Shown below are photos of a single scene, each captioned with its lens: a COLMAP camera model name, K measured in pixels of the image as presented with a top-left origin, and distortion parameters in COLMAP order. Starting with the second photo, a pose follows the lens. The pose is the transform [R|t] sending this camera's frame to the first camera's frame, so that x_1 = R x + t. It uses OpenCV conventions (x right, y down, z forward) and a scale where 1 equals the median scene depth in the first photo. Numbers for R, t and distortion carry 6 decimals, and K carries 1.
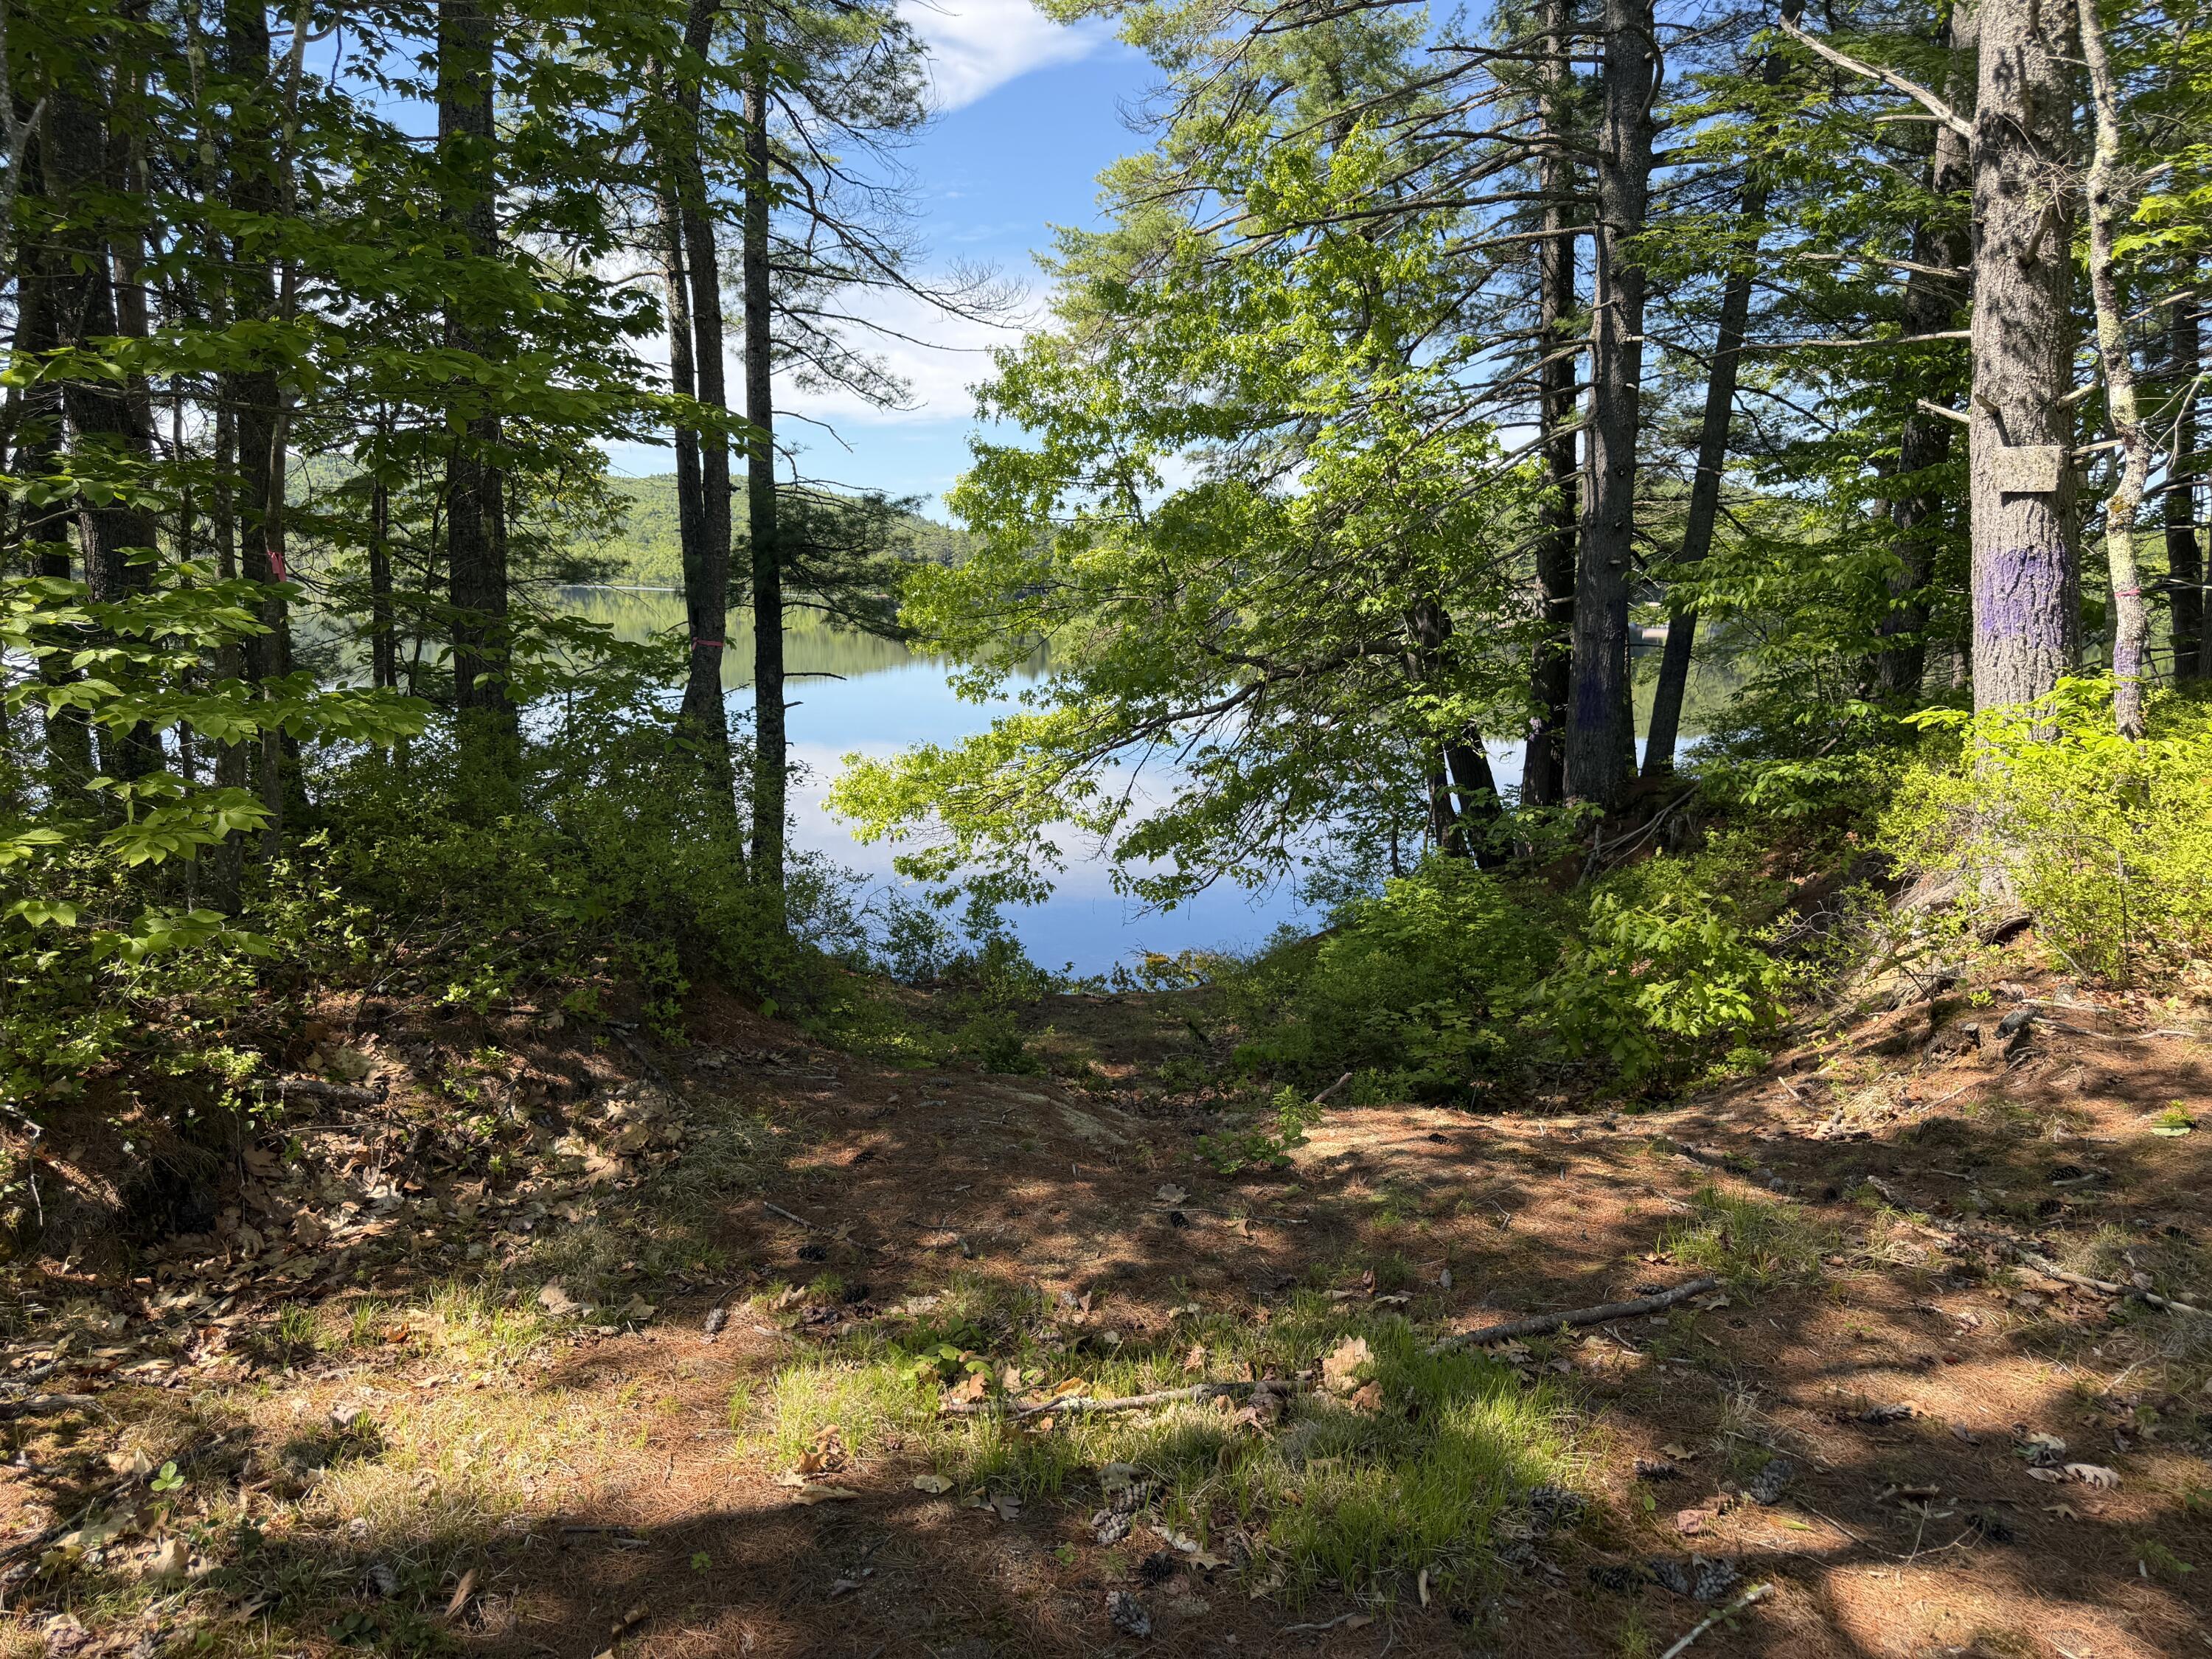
lens RADIAL K [[1509.5, 0, 1102.4], [0, 1509.5, 848.3], [0, 0, 1]] dist [0.102255, -0.178855]
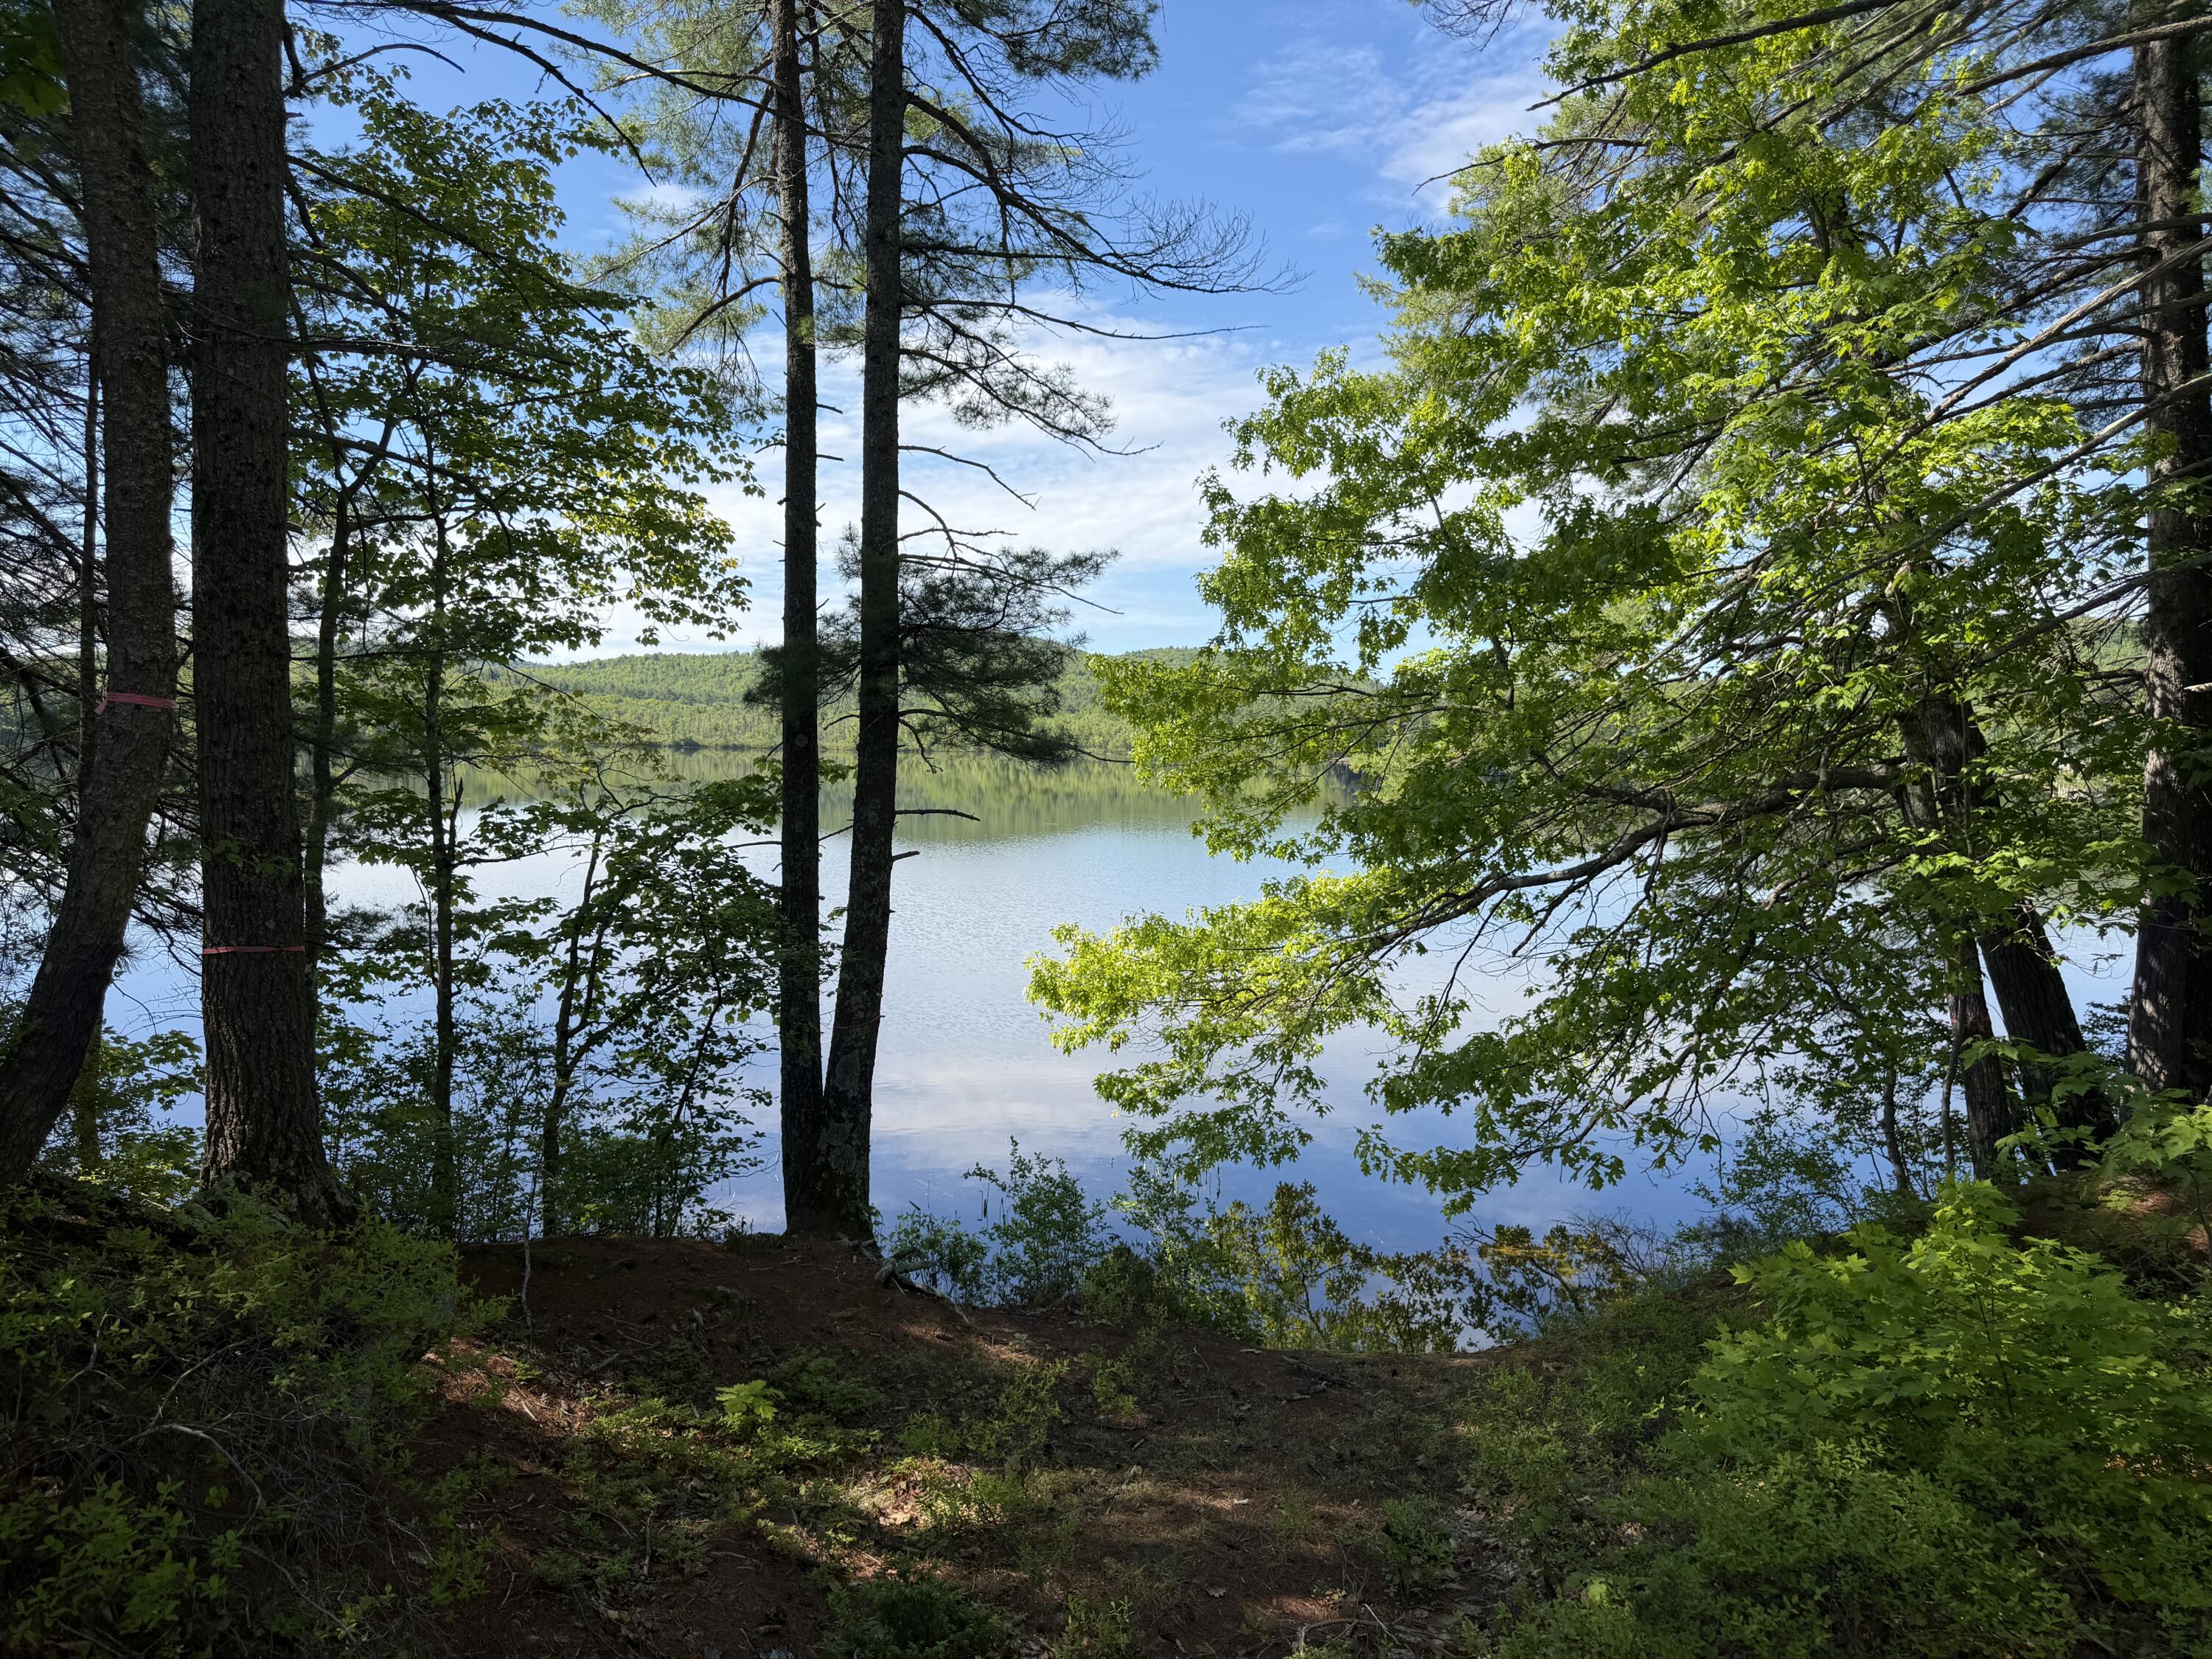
lens RADIAL K [[1509.5, 0, 1102.4], [0, 1509.5, 848.3], [0, 0, 1]] dist [0.102255, -0.178855]
pose [[0.955813, 0.011725, -0.293743, 0.073814], [-0.042786, 0.994113, -0.099542, -0.029827], [0.290846, 0.107712, 0.950687, 0.330452]]
